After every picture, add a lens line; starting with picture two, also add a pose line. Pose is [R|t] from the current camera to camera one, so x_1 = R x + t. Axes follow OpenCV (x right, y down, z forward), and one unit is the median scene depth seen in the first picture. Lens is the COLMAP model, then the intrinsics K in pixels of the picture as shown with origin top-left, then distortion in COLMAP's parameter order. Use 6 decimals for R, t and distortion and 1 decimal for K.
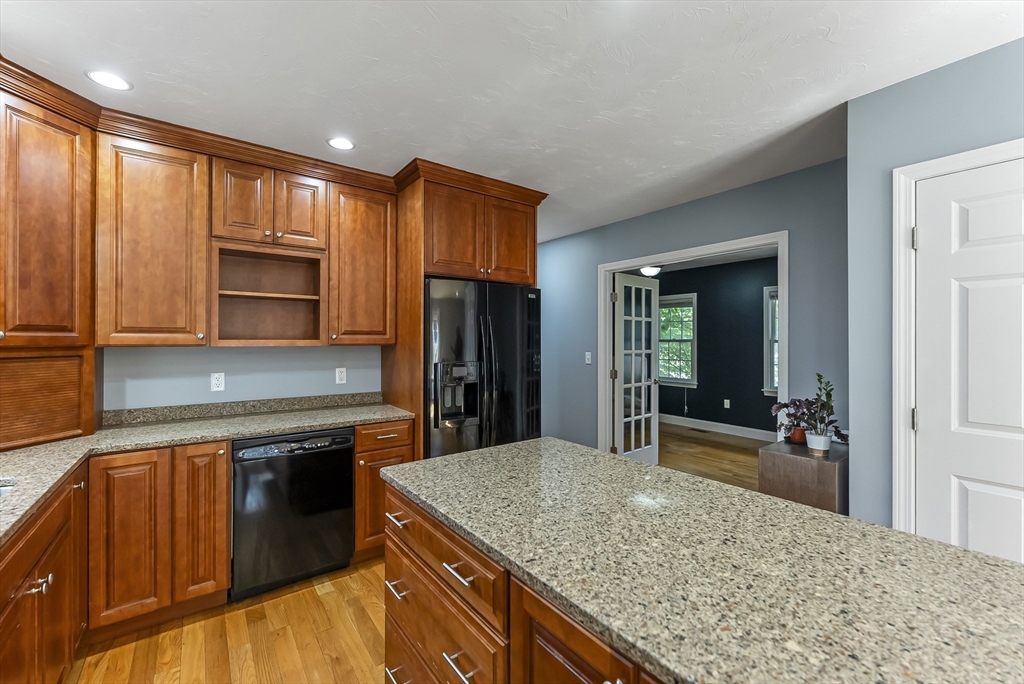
lens RADIAL K [[423.1, 0, 513.2], [0, 423.1, 338.5], [0, 0, 1]] dist [-0.003187, 0.000925]
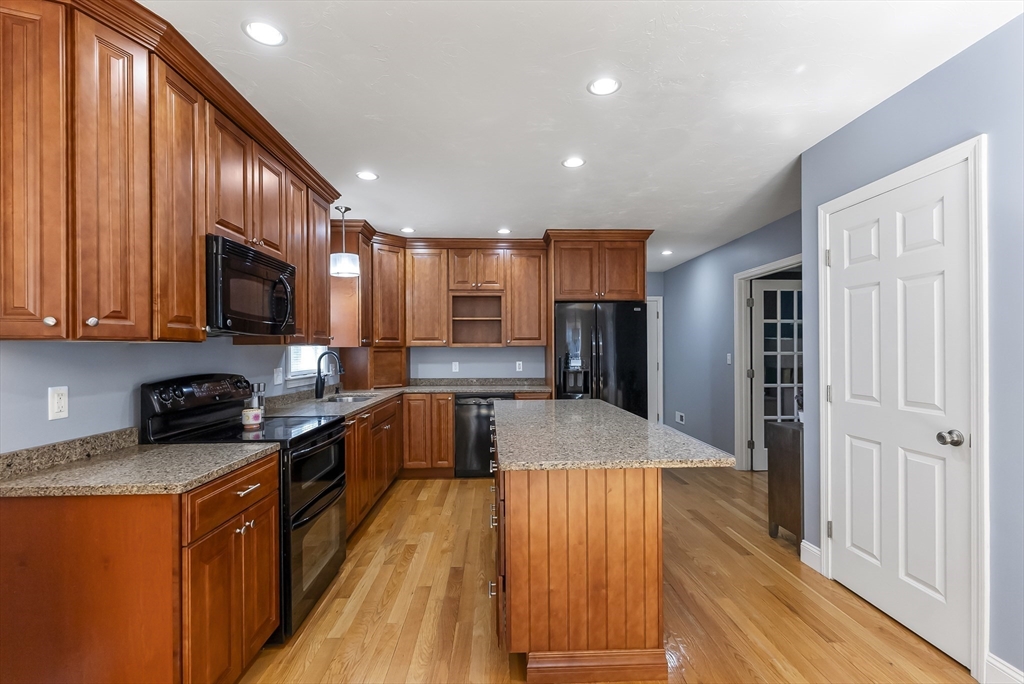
lens RADIAL K [[456.4, 0, 505.5], [0, 456.4, 352.2], [0, 0, 1]] dist [0.002203, 0.001028]
pose [[0.818337, -0.002157, -0.574735, 0.713114], [0.006609, 0.999962, 0.005657, 0.032930], [0.574701, -0.008427, 0.818320, -0.576320]]
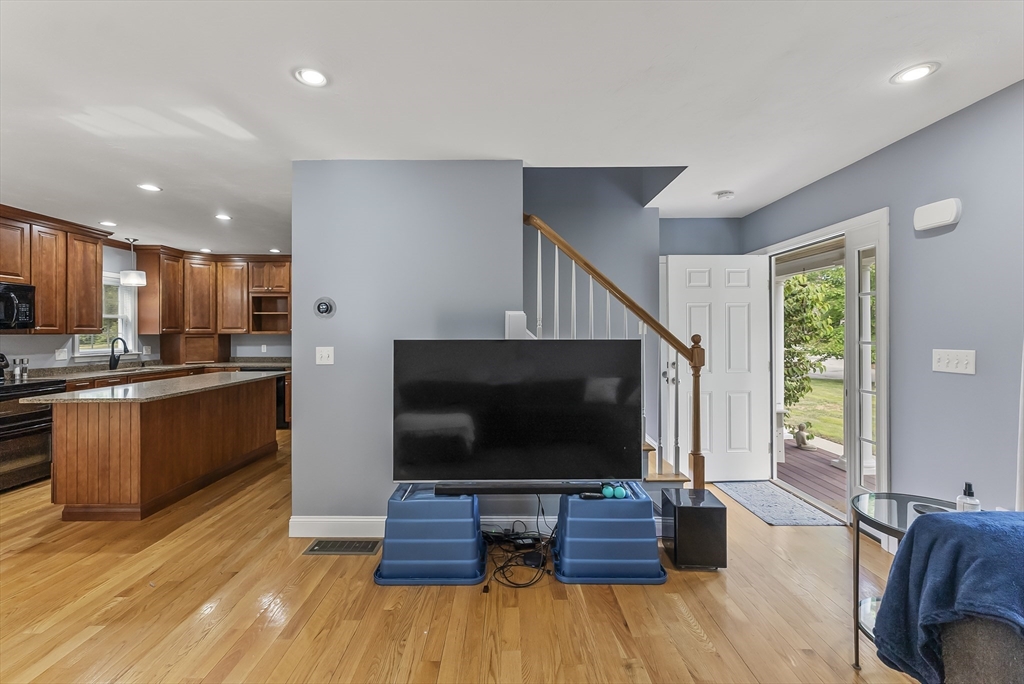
lens RADIAL K [[423.1, 0, 503.1], [0, 423.1, 327.1], [0, 0, 1]] dist [-0.003187, 0.000925]
pose [[0.805267, -0.007835, -0.592860, 2.166771], [0.001869, 0.999941, -0.010676, 0.006571], [0.592909, 0.007489, 0.805235, -0.188915]]
